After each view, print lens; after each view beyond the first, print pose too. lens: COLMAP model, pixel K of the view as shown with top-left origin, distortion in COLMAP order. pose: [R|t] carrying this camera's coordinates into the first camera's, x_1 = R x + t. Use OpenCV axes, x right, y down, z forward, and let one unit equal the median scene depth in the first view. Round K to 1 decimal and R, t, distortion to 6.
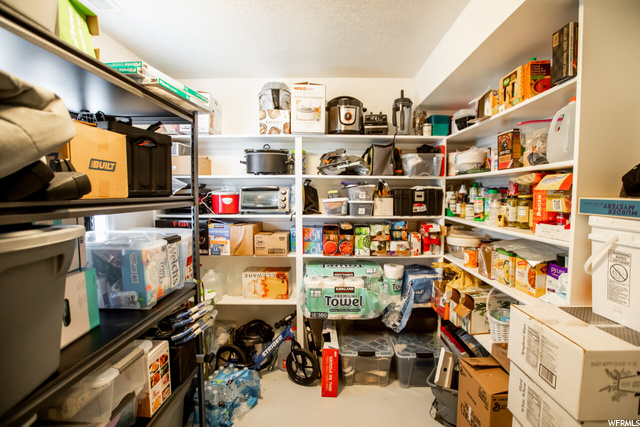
lens RADIAL K [[299.0, 0, 320.0], [0, 299.0, 213.5], [0, 0, 1]] dist [-0.026126, 0.001022]
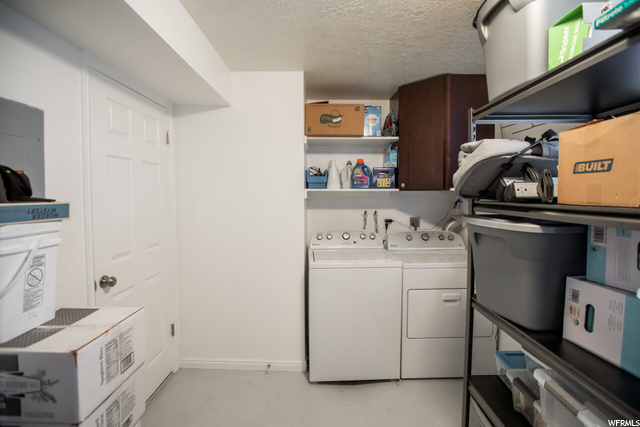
lens RADIAL K [[299.0, 0, 320.0], [0, 299.0, 213.5], [0, 0, 1]] dist [-0.026126, 0.001022]
pose [[-0.999509, -0.000253, -0.031318, 0.078371], [-0.004390, 0.991225, 0.132109, -0.142459], [0.031009, 0.132182, -0.990740, 1.899444]]
